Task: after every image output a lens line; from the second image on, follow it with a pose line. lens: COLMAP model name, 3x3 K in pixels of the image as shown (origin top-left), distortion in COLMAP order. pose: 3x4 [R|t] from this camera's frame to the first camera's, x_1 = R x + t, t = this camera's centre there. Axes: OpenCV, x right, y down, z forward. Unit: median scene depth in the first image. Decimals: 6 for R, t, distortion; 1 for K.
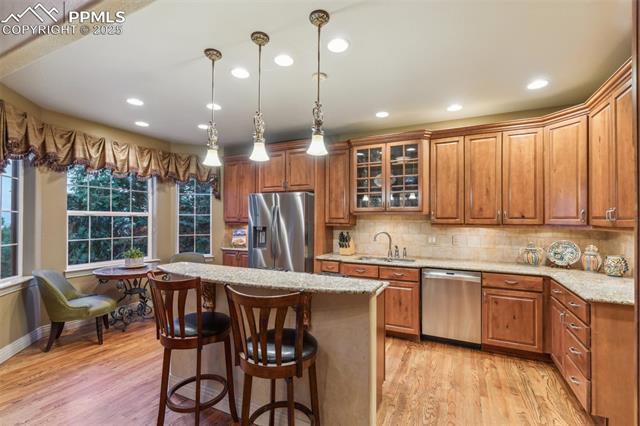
lens RADIAL K [[293.4, 0, 318.5], [0, 293.4, 217.6], [0, 0, 1]] dist [0.004575, -0.000433]
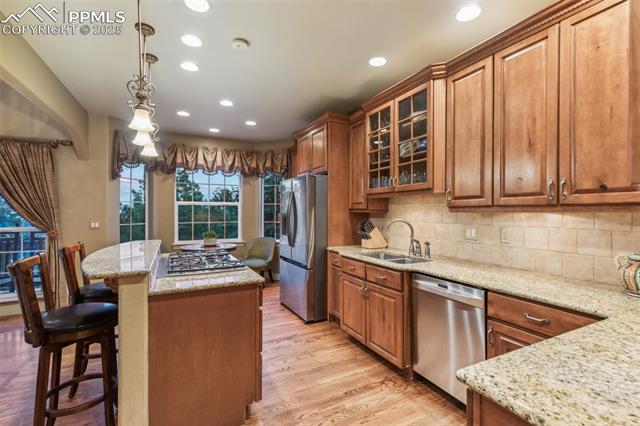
lens RADIAL K [[293.4, 0, 317.7], [0, 293.4, 212.9], [0, 0, 1]] dist [0.004575, -0.000433]
pose [[0.795496, -0.001820, -0.605956, 0.541191], [0.006871, 0.999958, 0.006017, 0.027522], [0.605919, -0.008950, 0.795476, 0.306791]]
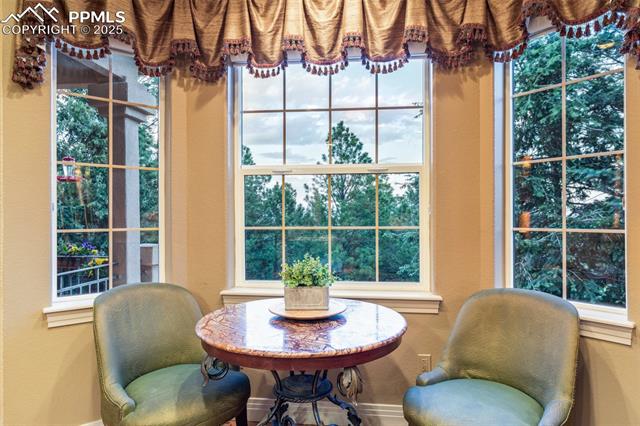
lens RADIAL K [[407.0, 0, 321.1], [0, 407.0, 216.2], [0, 0, 1]] dist [-0.007270, -0.000399]
pose [[0.346011, -0.002259, -0.938228, -0.200588], [0.011615, 0.999931, 0.001876, 0.060967], [0.938158, -0.011547, 0.346014, 0.928363]]
